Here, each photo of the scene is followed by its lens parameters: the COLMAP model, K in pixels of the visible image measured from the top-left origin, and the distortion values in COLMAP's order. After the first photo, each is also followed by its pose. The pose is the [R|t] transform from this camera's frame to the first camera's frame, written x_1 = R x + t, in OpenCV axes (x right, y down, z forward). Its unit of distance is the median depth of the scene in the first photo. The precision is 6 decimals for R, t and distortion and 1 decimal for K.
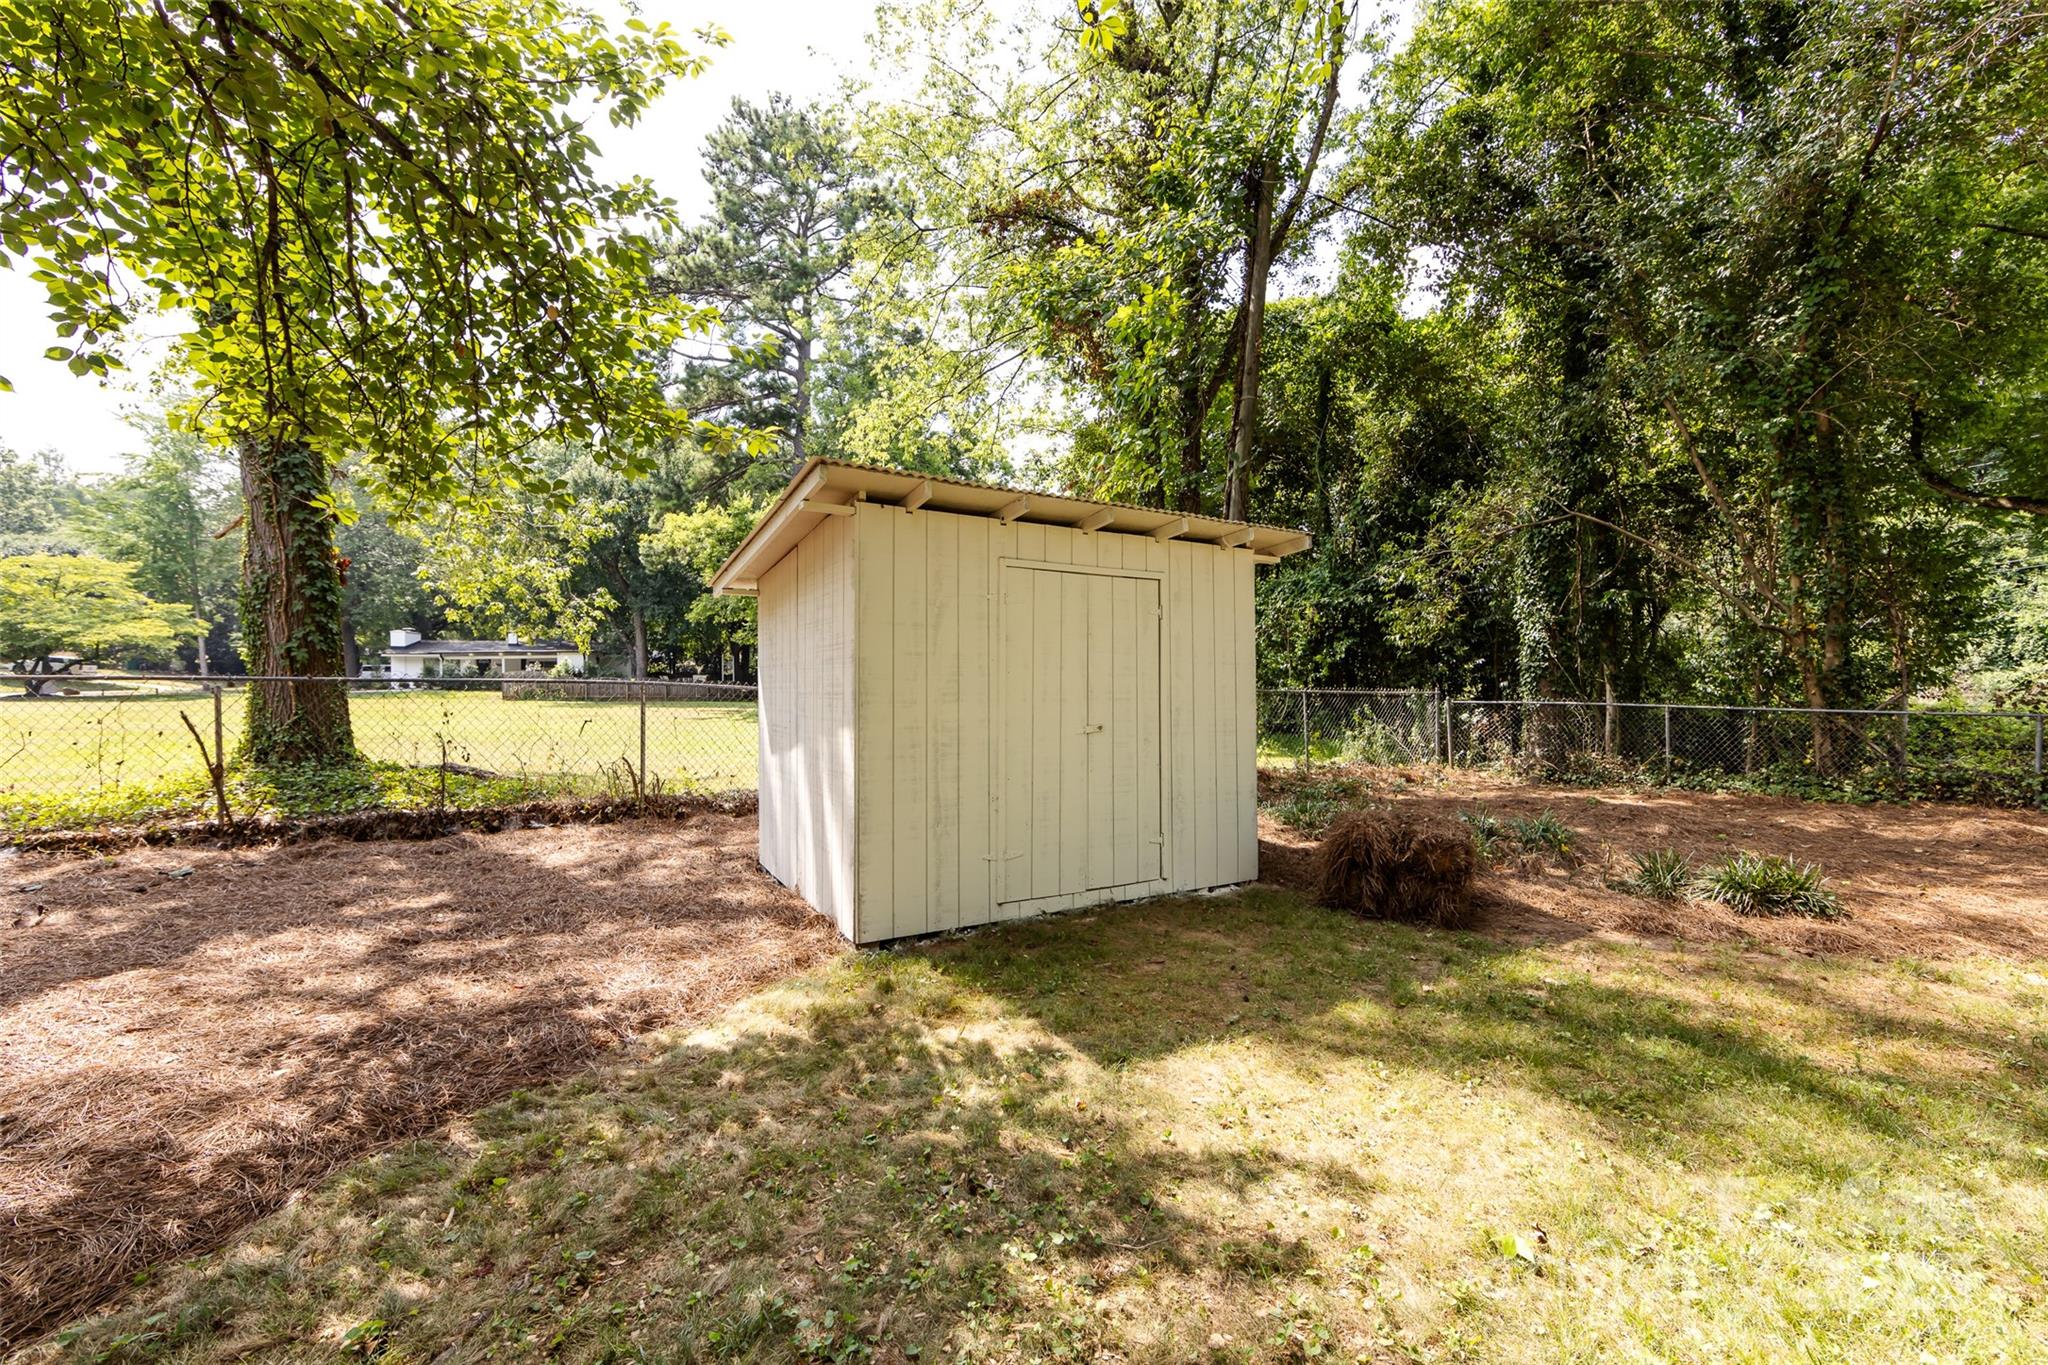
lens RADIAL K [[815.7, 0, 1015.7], [0, 815.7, 687.3], [0, 0, 1]] dist [-0.000313, -0.000029]
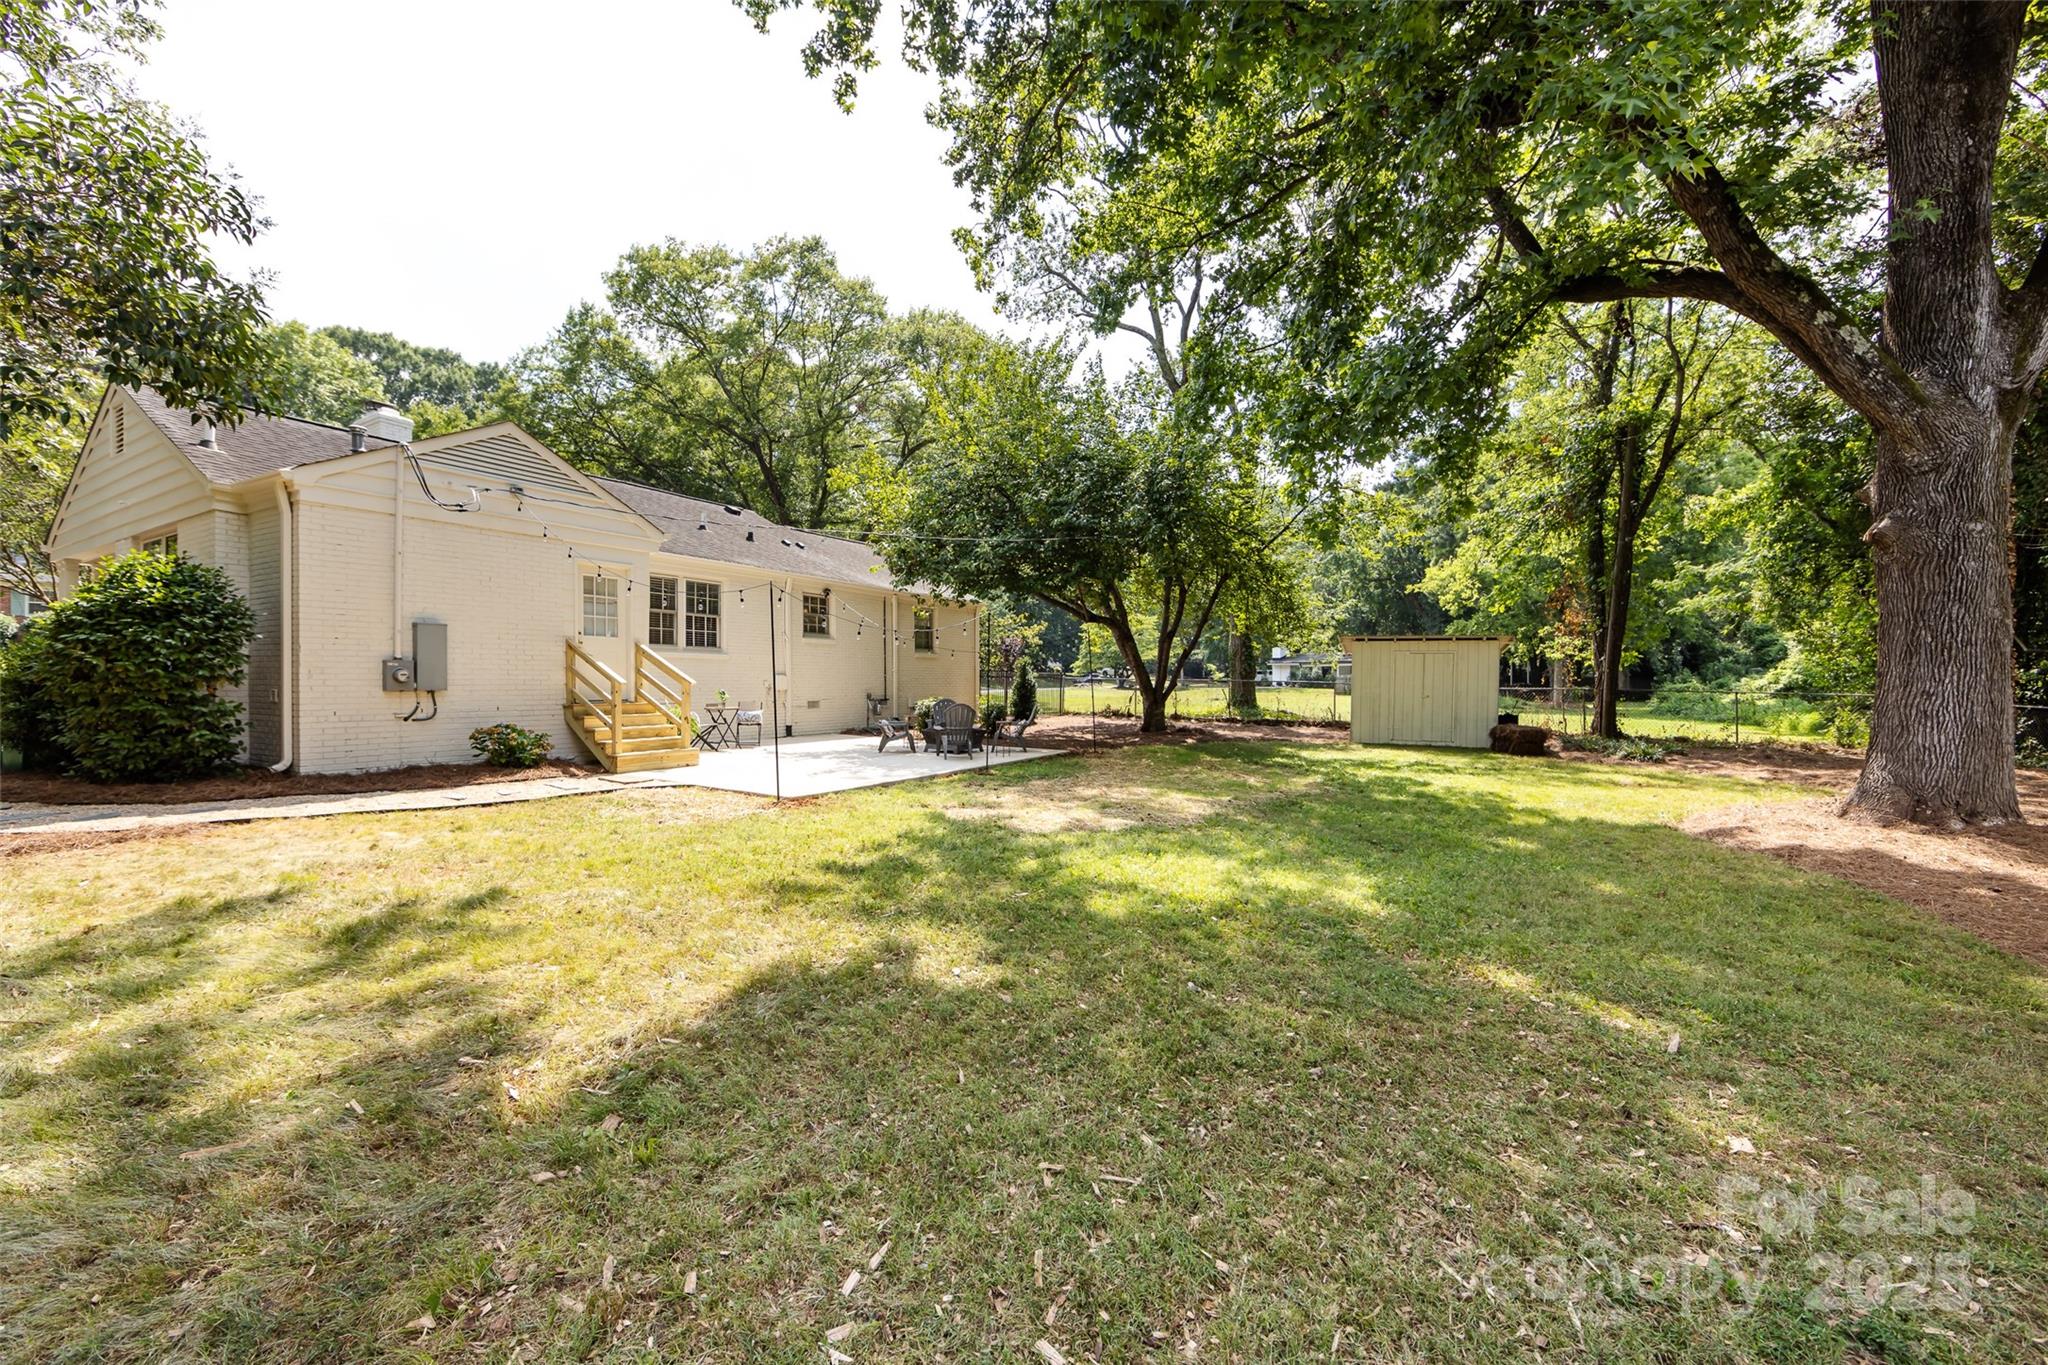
lens RADIAL K [[815.7, 0, 1018.0], [0, 815.7, 689.0], [0, 0, 1]] dist [-0.000313, -0.000029]
pose [[0.575108, 0.008132, -0.818037, 0.431925], [-0.006939, 0.999963, 0.005061, 0.002804], [0.818048, 0.002766, 0.575144, -0.548764]]
